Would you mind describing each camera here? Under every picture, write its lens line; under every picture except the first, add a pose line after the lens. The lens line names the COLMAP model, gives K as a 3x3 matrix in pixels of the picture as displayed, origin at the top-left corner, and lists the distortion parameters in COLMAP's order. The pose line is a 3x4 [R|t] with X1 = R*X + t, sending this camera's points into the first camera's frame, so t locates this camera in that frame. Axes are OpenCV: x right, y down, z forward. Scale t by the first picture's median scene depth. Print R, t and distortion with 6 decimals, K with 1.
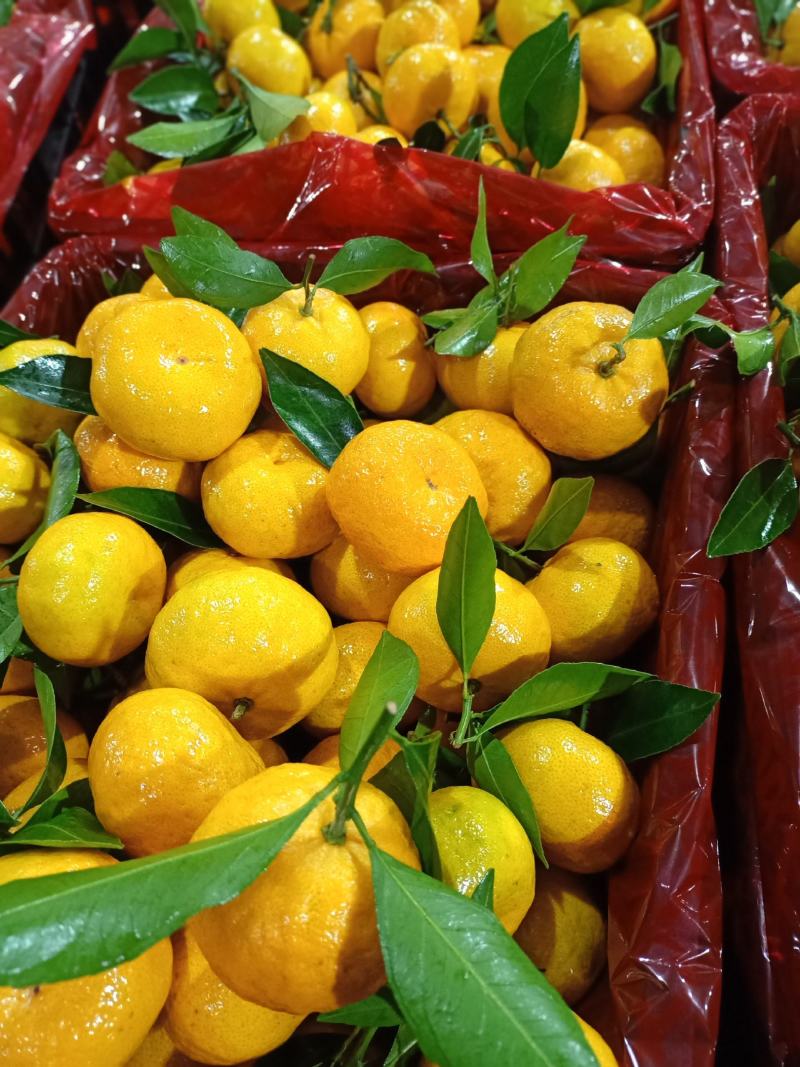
lens RADIAL K [[795.0, 0, 400.0], [0, 795.0, 533.5], [0, 0, 1]] dist [0.001593, -0.002633]
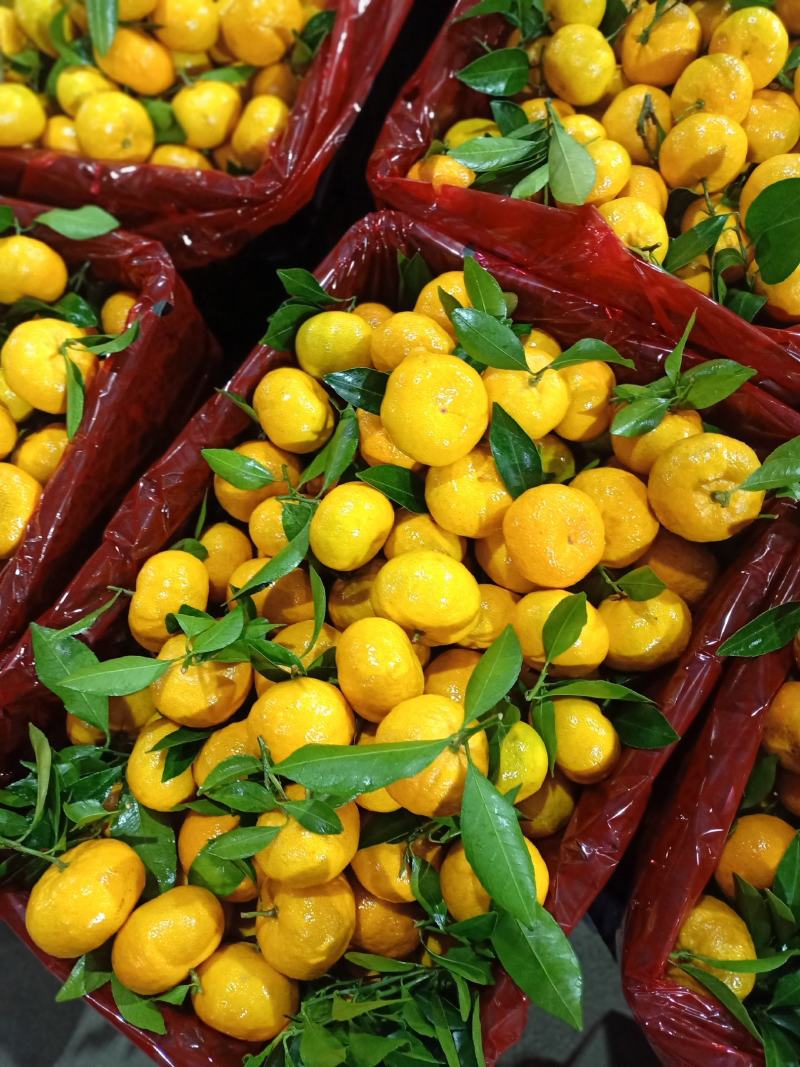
lens RADIAL K [[762.5, 0, 400.0], [0, 762.5, 533.5], [0, 0, 1]] dist [0.004586, 0.001491]
pose [[0.938444, 0.331697, -0.096439, -0.118490], [-0.282547, 0.897692, 0.338108, -0.426586], [0.198722, -0.290046, 0.936153, -0.406628]]
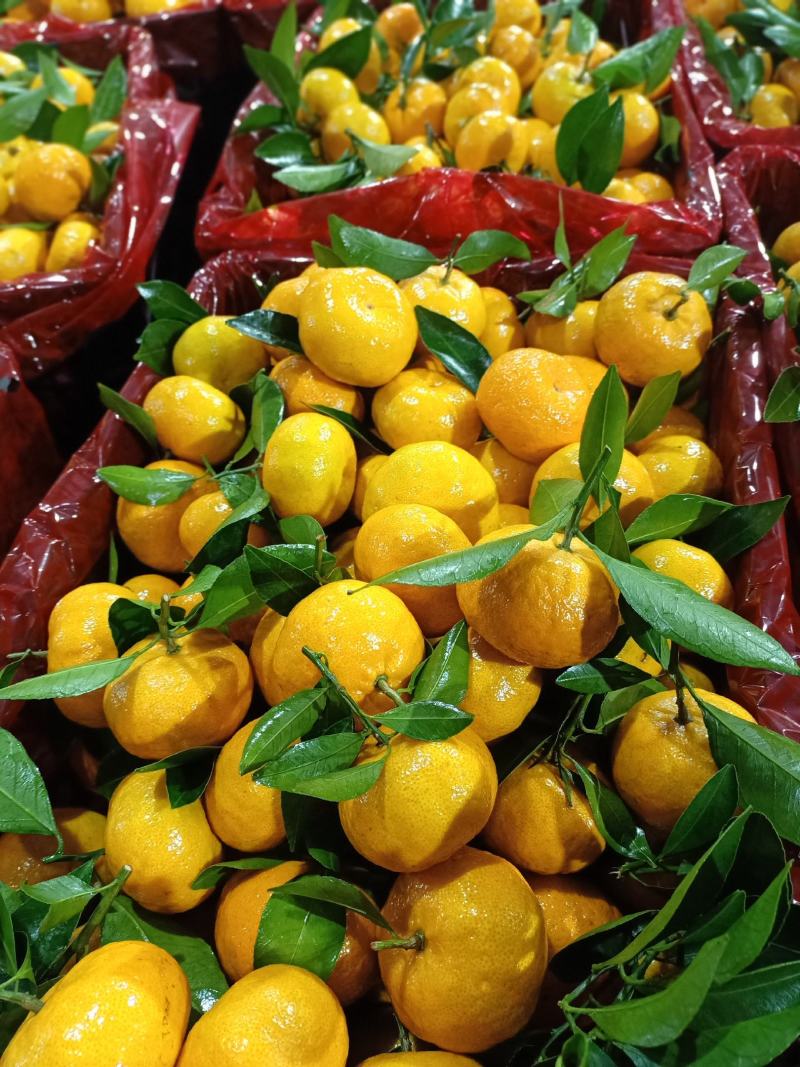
lens RADIAL K [[795.0, 0, 400.0], [0, 795.0, 533.5], [0, 0, 1]] dist [0.001593, -0.002633]
pose [[0.998194, -0.026587, 0.053871, -0.276343], [0.032778, 0.992532, -0.117500, 0.298965], [-0.050345, 0.119053, 0.991611, -0.281215]]
